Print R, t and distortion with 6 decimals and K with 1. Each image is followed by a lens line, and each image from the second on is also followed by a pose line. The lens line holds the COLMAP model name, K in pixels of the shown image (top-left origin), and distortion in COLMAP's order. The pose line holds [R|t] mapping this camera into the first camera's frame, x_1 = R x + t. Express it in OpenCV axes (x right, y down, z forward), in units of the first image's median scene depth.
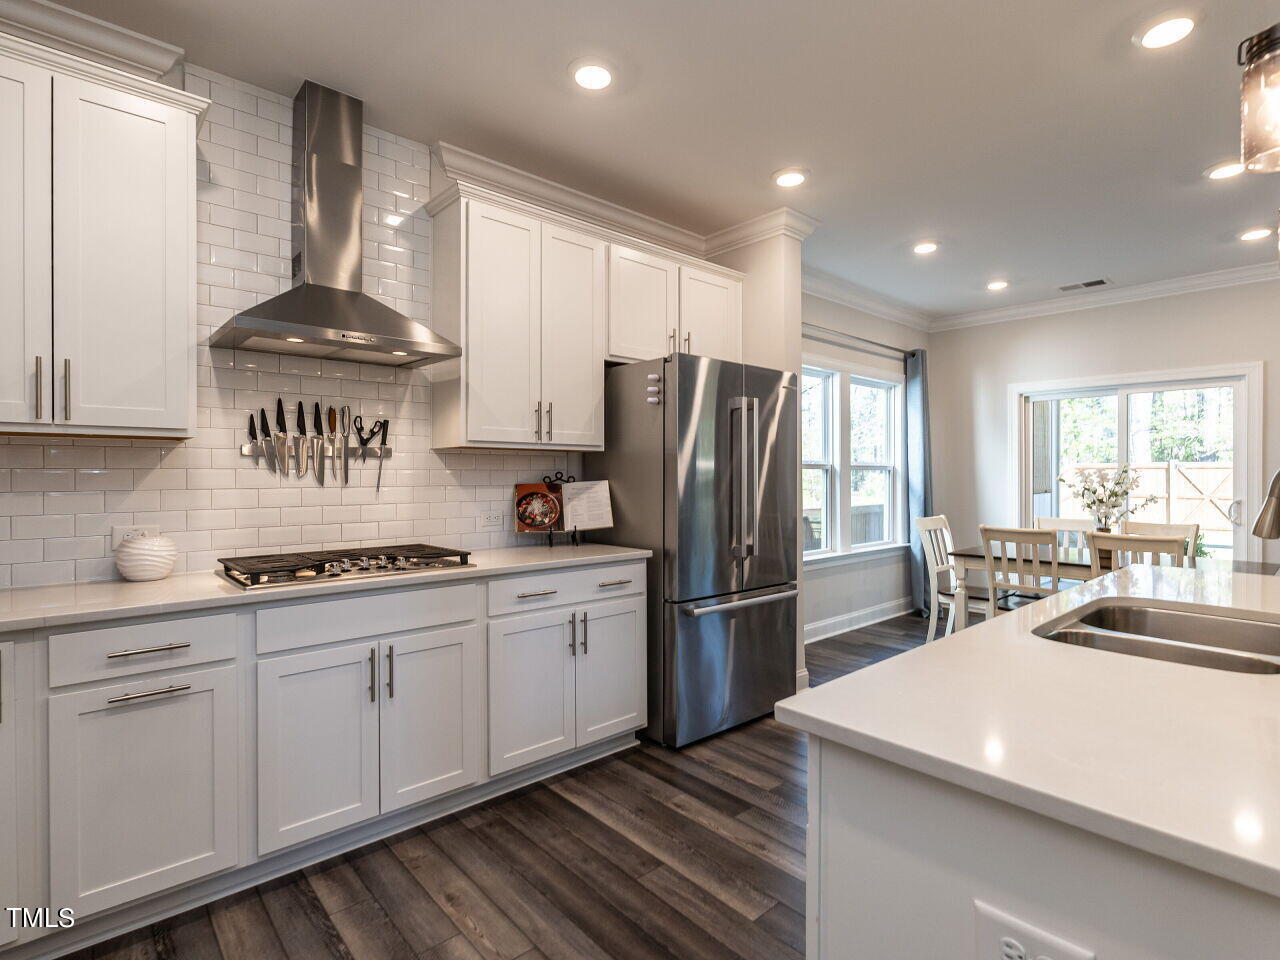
lens RADIAL K [[640.1, 0, 641.7], [0, 640.1, 477.0], [0, 0, 1]] dist [0.001378, 0.000038]
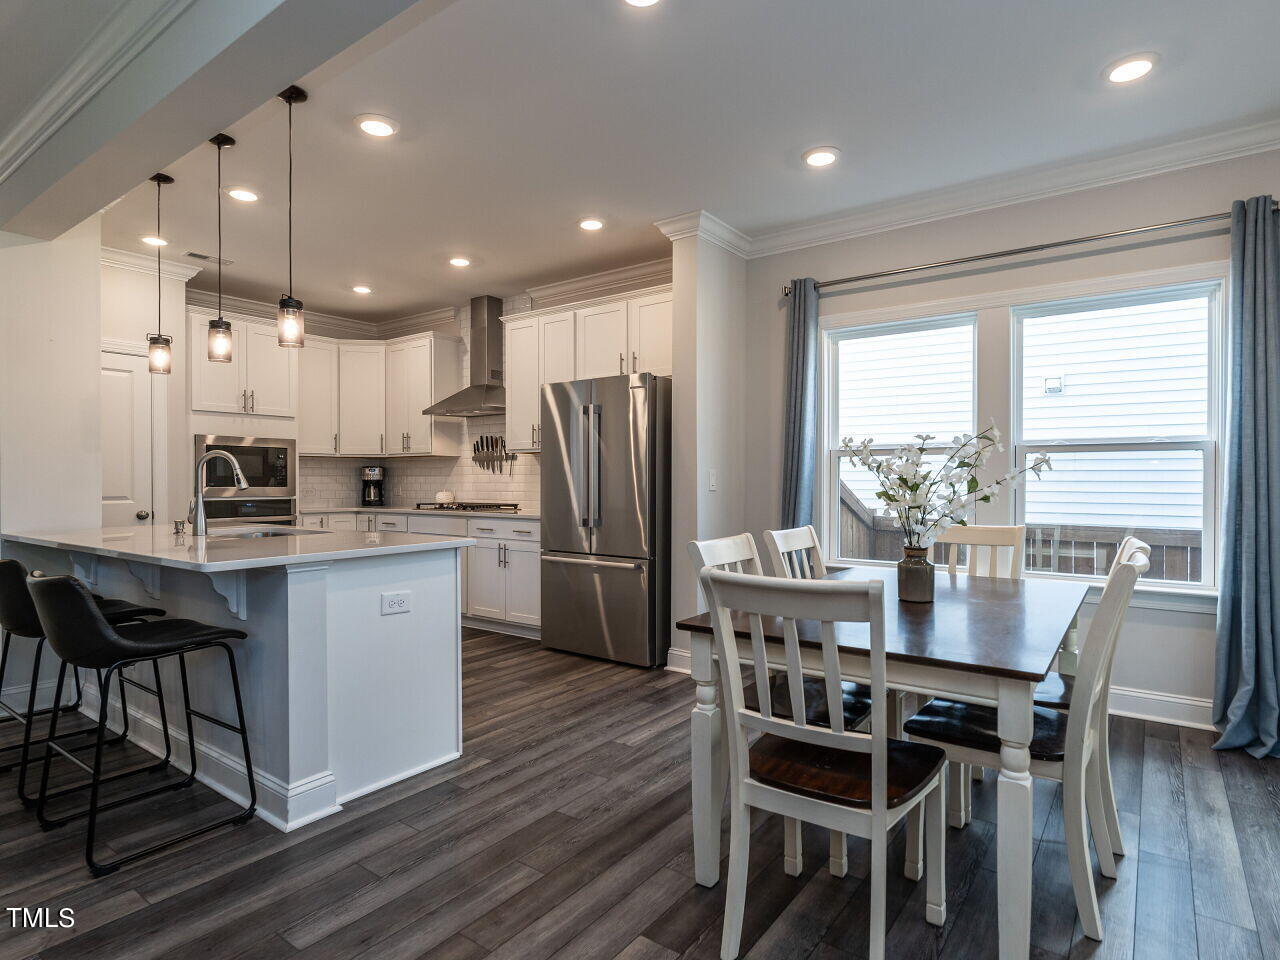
lens RADIAL K [[676.8, 0, 639.4], [0, 676.8, 484.2], [0, 0, 1]] dist [0.000647, 0.000306]
pose [[0.225589, 0.007547, -0.974193, 1.788961], [-0.000420, 0.999971, 0.007649, 0.030838], [0.974223, -0.001316, 0.225585, 0.929701]]
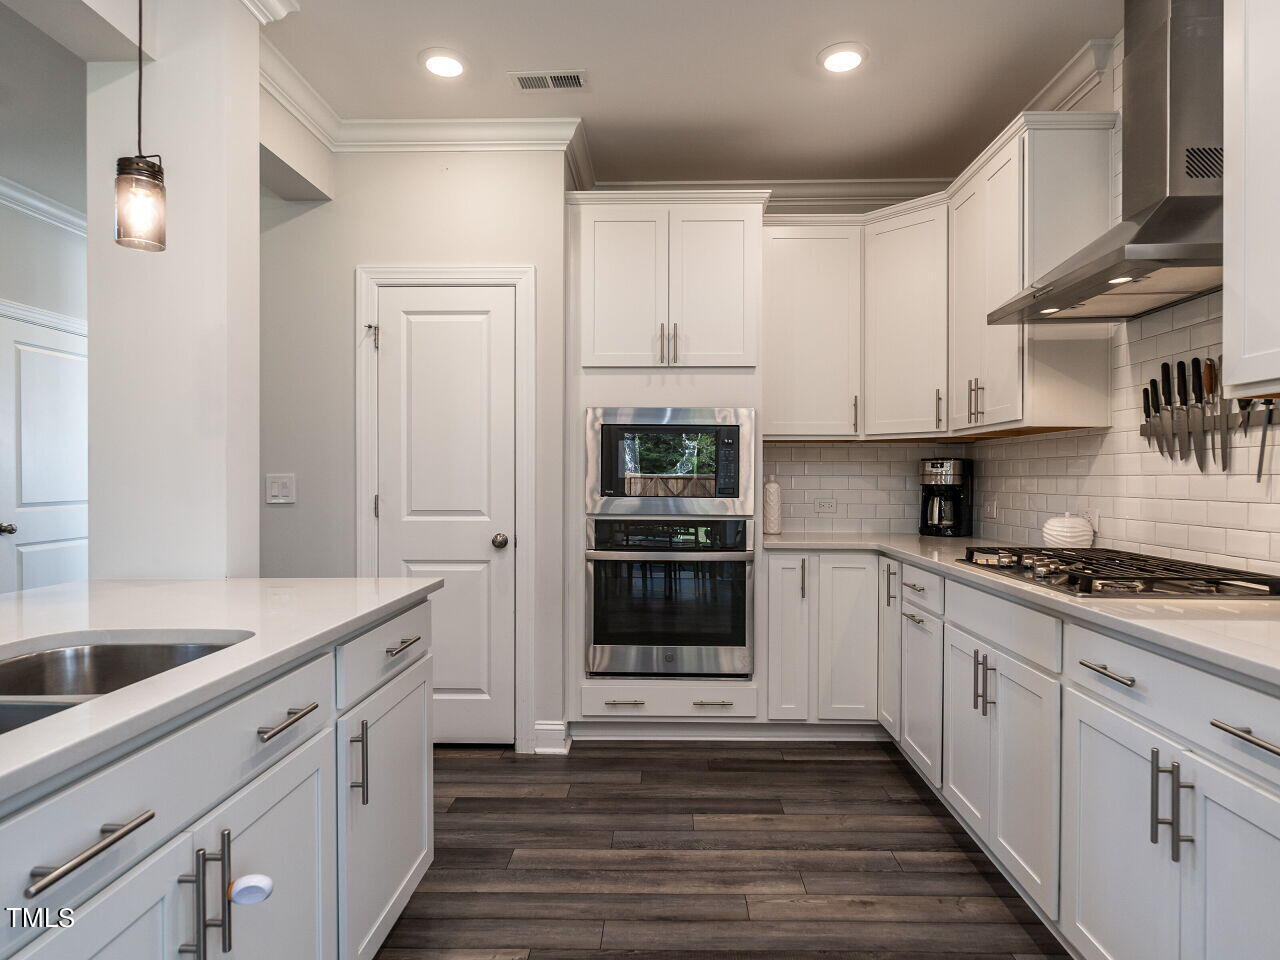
lens RADIAL K [[743.4, 0, 659.8], [0, 743.4, 480.7], [0, 0, 1]] dist [-0.004606, -0.000976]
pose [[-0.662985, 0.004591, -0.748619, 0.510979], [-0.001495, 0.999971, 0.007457, 0.017733], [0.748631, 0.006063, -0.662959, 1.057560]]
